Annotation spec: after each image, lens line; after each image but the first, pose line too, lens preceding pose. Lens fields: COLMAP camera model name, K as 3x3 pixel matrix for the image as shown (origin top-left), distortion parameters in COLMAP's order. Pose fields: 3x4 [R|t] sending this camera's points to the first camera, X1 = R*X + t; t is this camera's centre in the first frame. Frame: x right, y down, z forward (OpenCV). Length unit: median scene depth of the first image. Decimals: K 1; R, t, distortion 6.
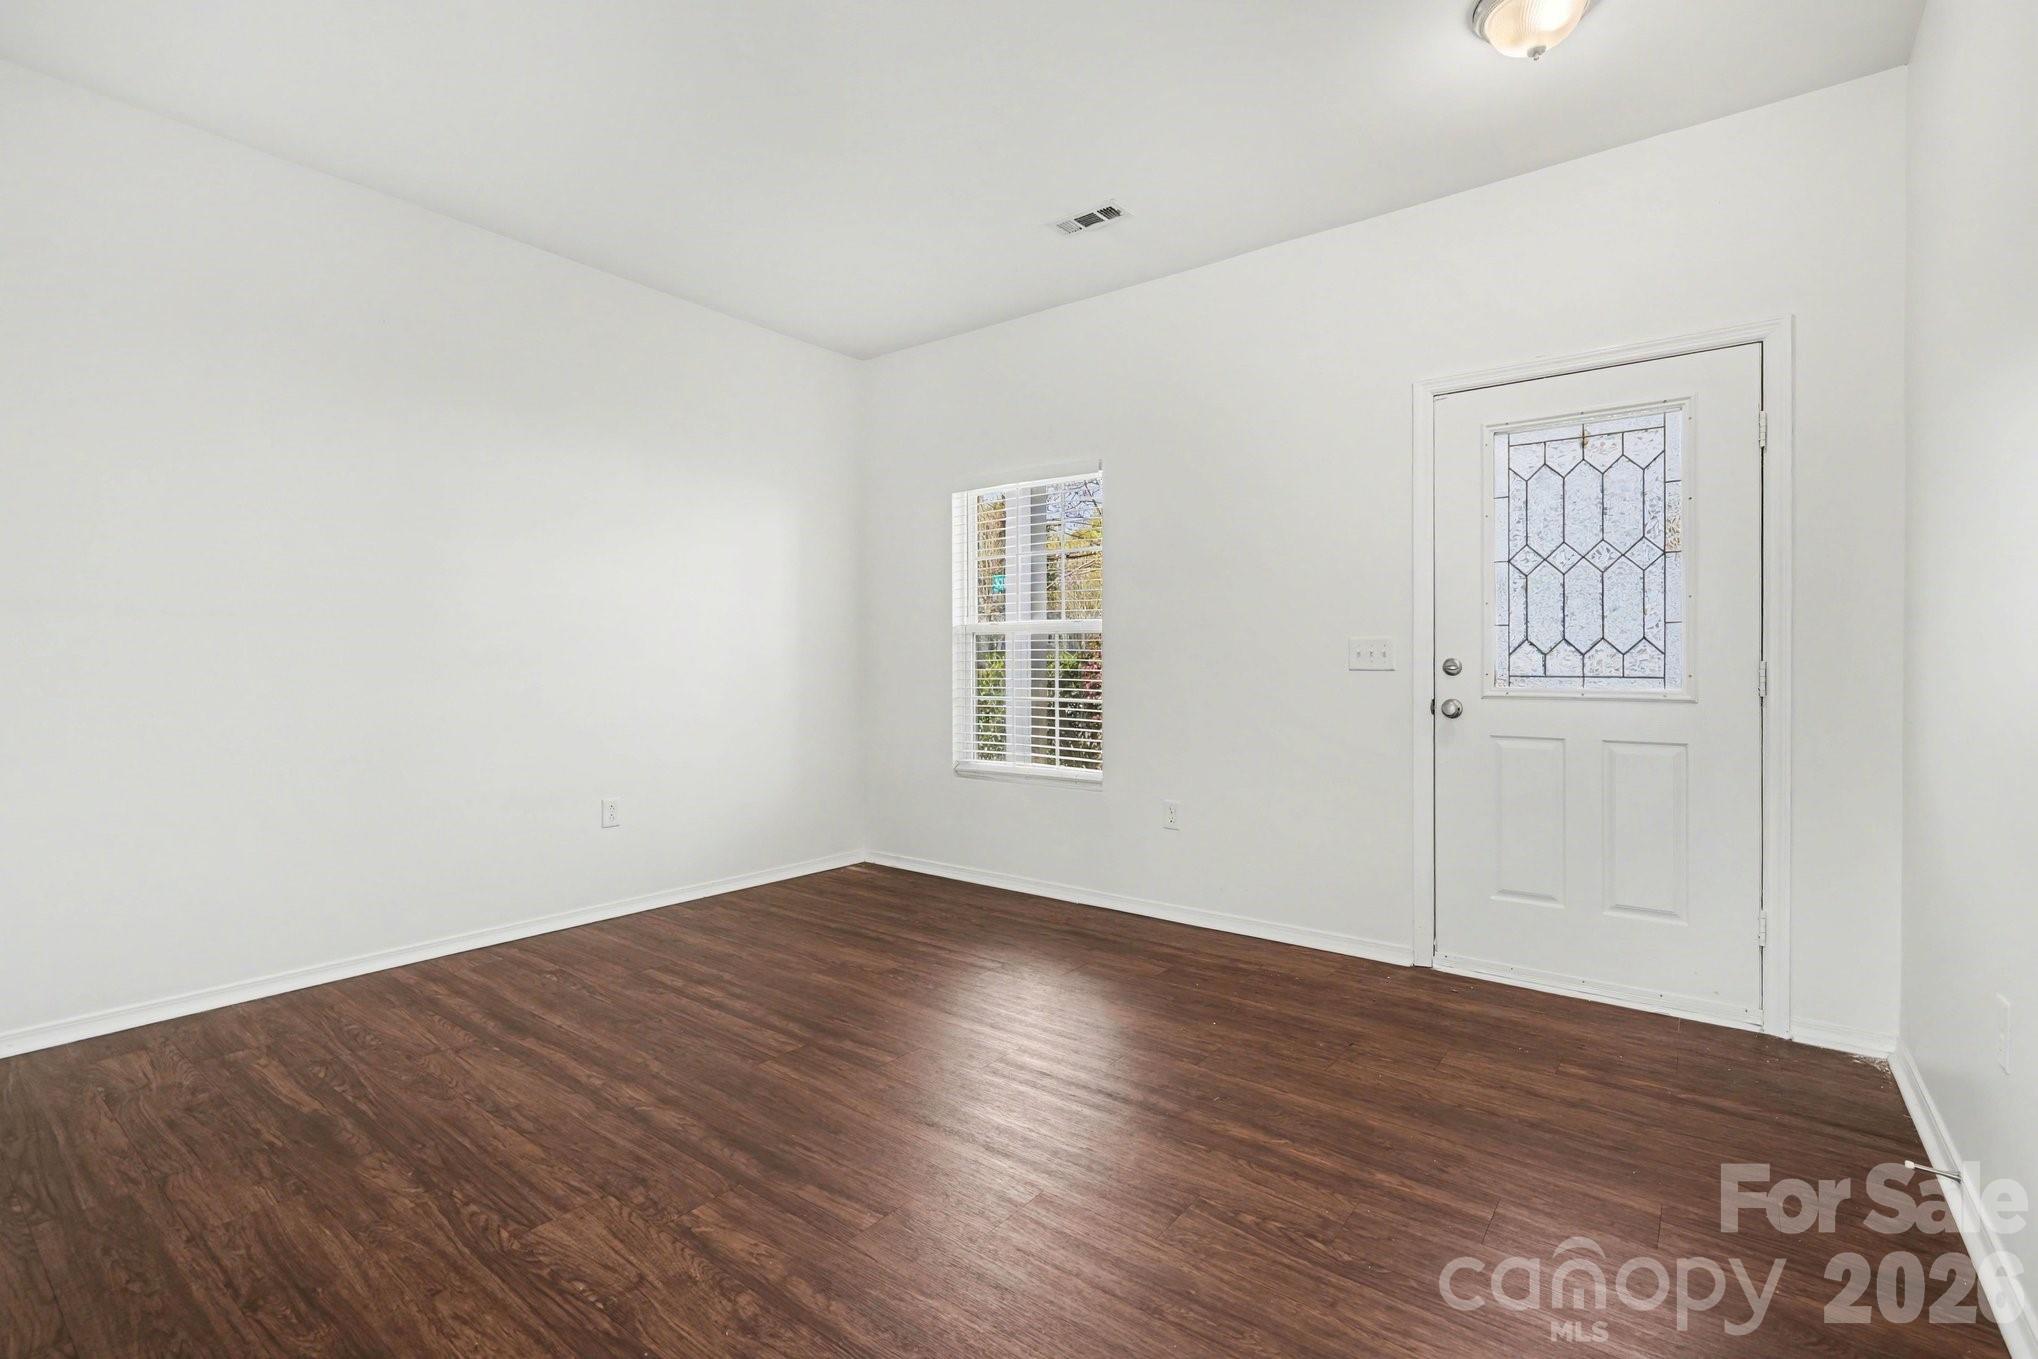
lens RADIAL K [[920.9, 0, 1015.1], [0, 920.9, 672.8], [0, 0, 1]] dist [-0.003882, 0.000284]
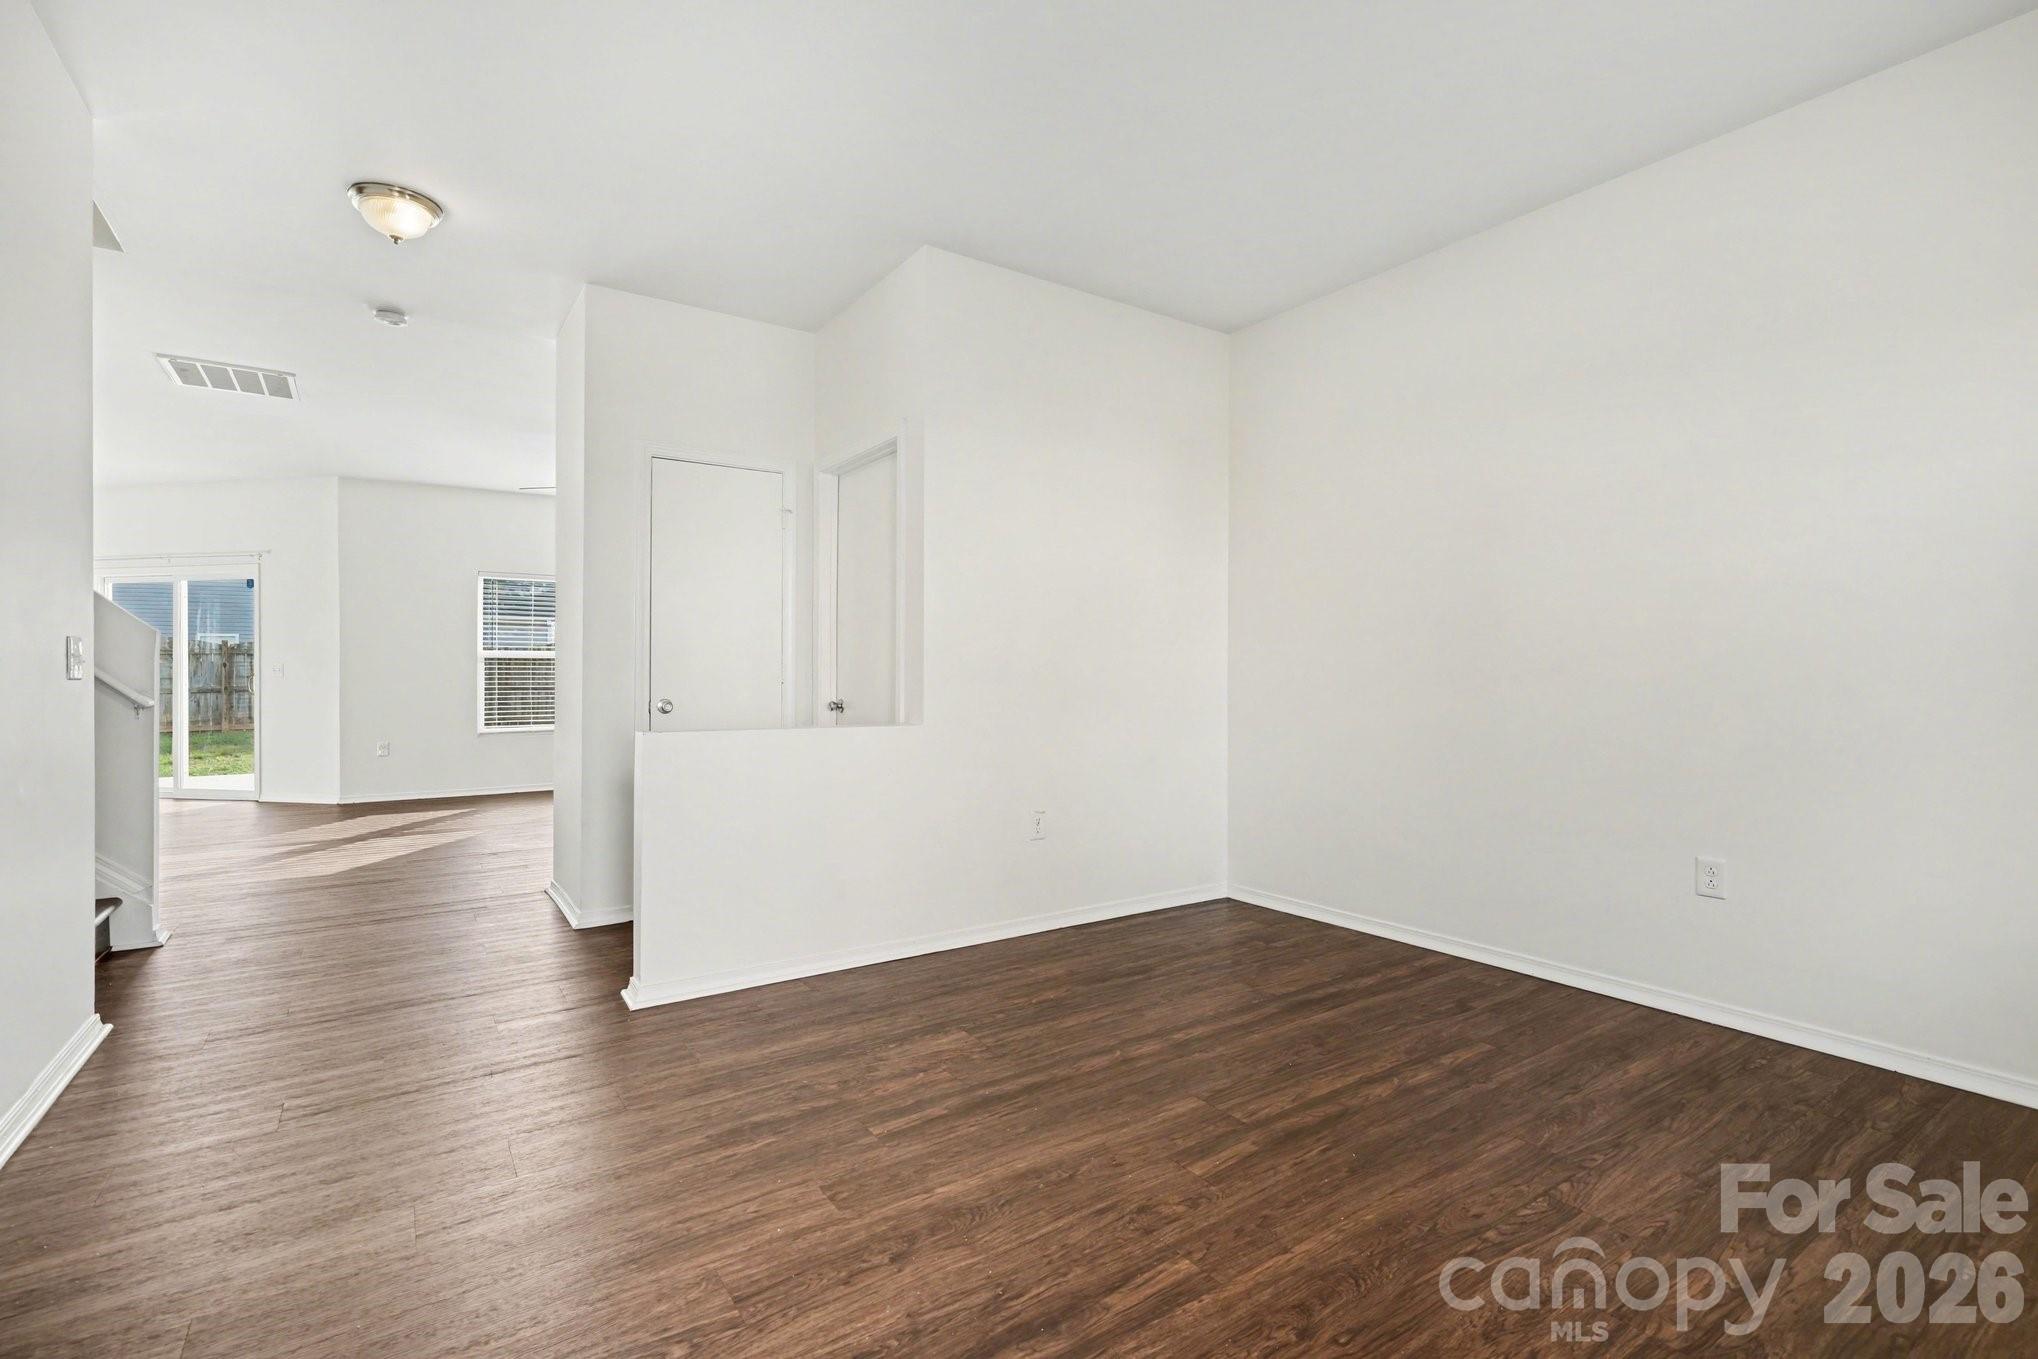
lens RADIAL K [[920.9, 0, 1014.1], [0, 920.9, 678.1], [0, 0, 1]] dist [-0.003882, 0.000284]
pose [[-0.313377, 0.000862, -0.949628, 0.625915], [-0.006453, 0.999975, 0.003037, -0.007544], [0.949607, 0.007080, -0.313363, 1.026687]]
